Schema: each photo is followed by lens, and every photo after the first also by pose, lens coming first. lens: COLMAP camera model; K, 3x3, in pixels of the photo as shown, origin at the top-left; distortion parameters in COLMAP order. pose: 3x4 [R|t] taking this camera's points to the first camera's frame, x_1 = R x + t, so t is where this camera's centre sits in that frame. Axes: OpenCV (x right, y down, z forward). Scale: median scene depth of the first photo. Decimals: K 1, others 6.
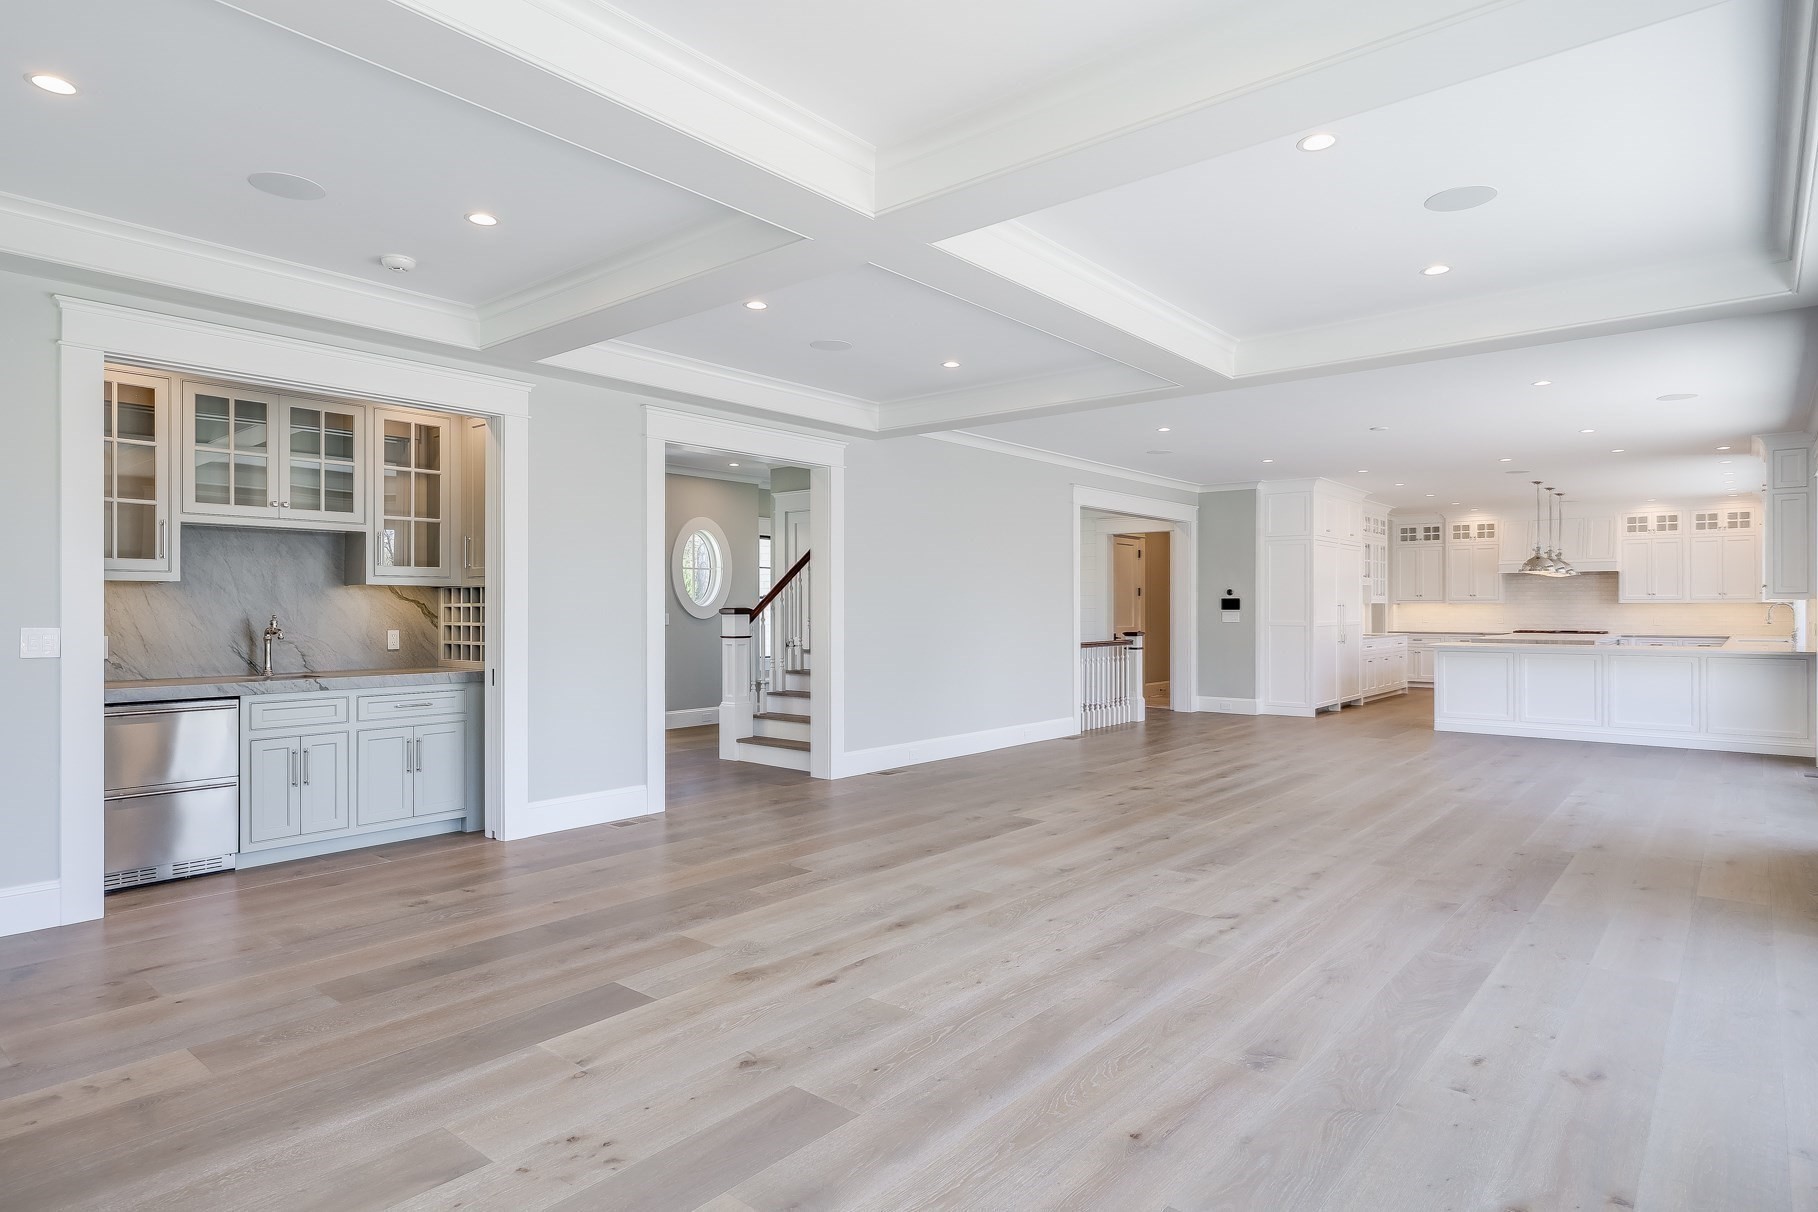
lens RADIAL K [[1006.2, 0, 909.0], [0, 1006.2, 606.0], [0, 0, 1]] dist [0.000527, -0.000373]
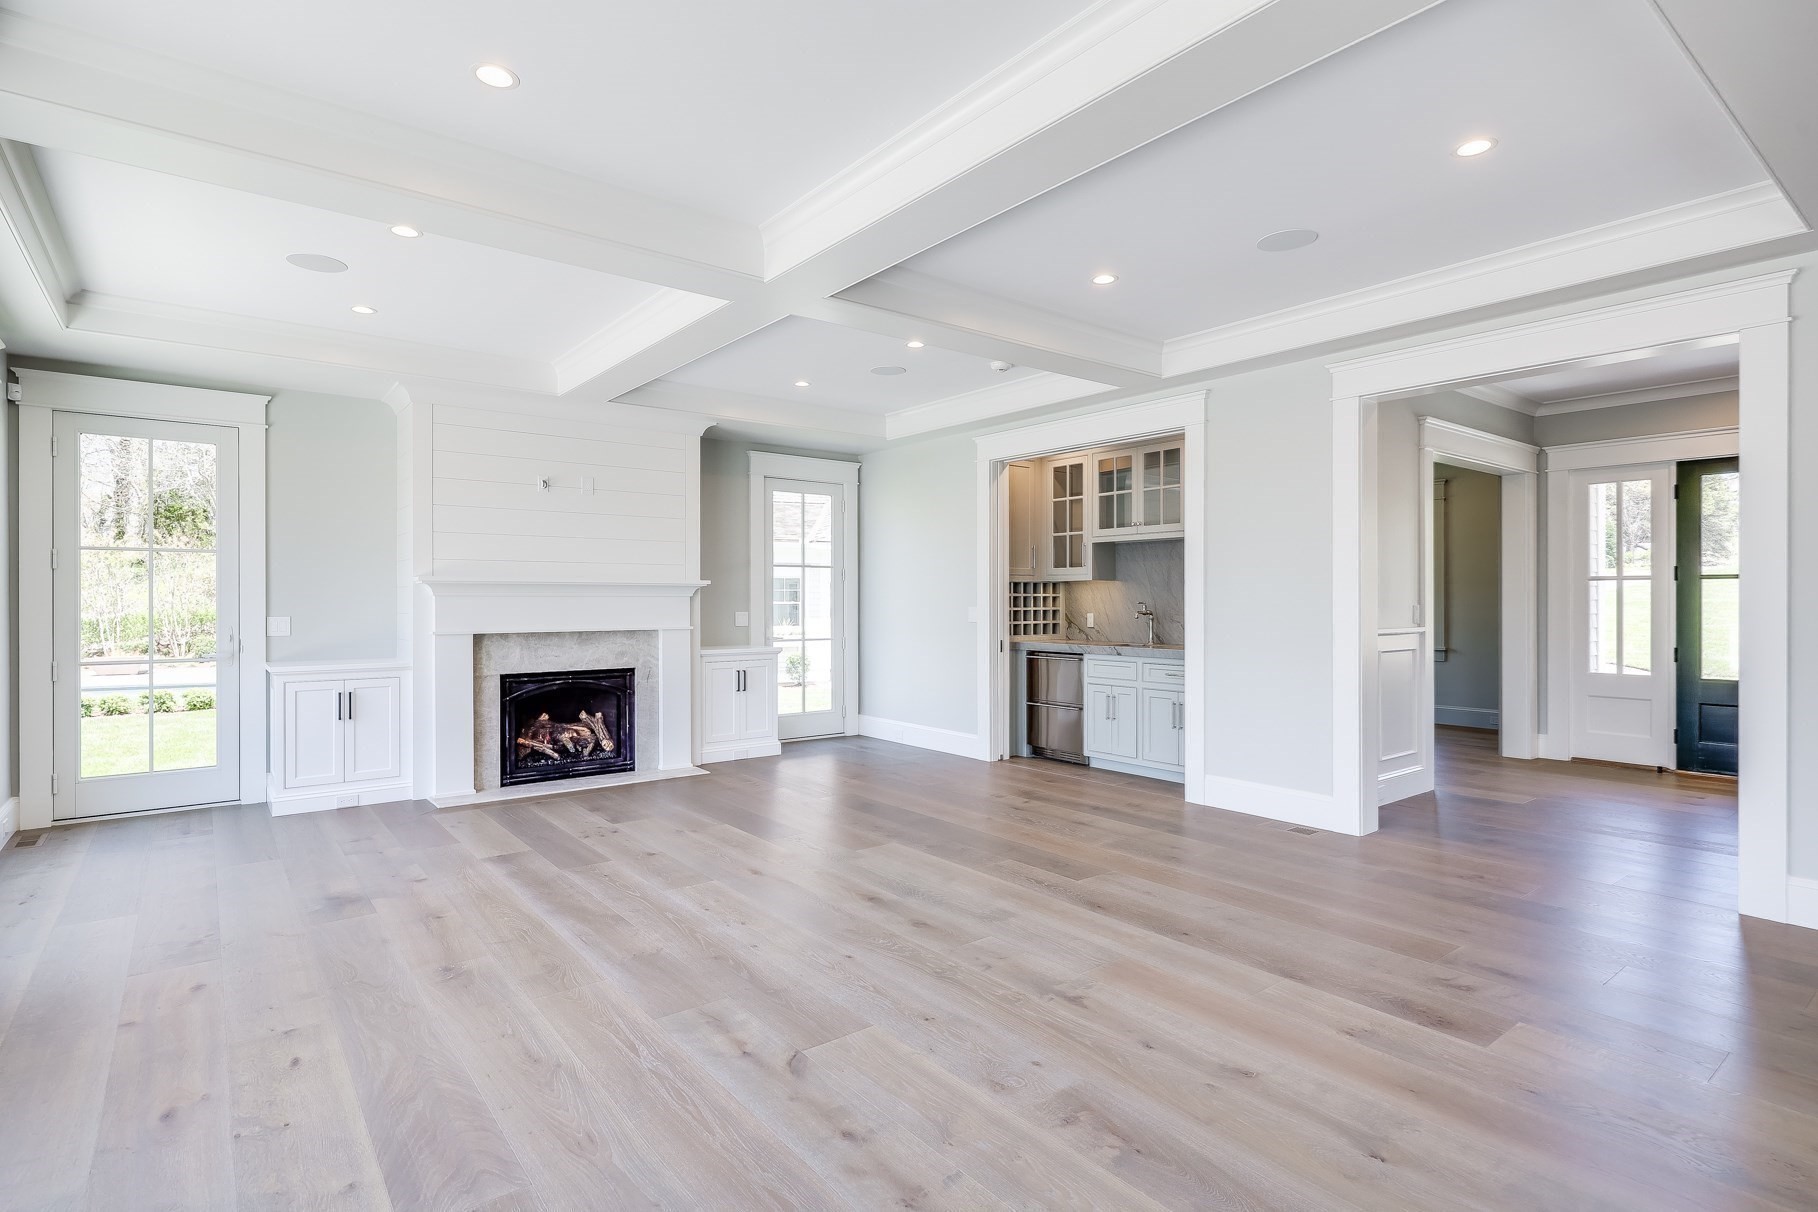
lens RADIAL K [[907.6, 0, 909.0], [0, 907.6, 606.0], [0, 0, 1]] dist [-0.000636, -0.000092]
pose [[-0.208212, 0.009178, -0.978041, 0.778877], [0.005576, 0.999951, 0.008197, 0.003071], [0.978068, -0.003747, -0.208253, 1.060205]]
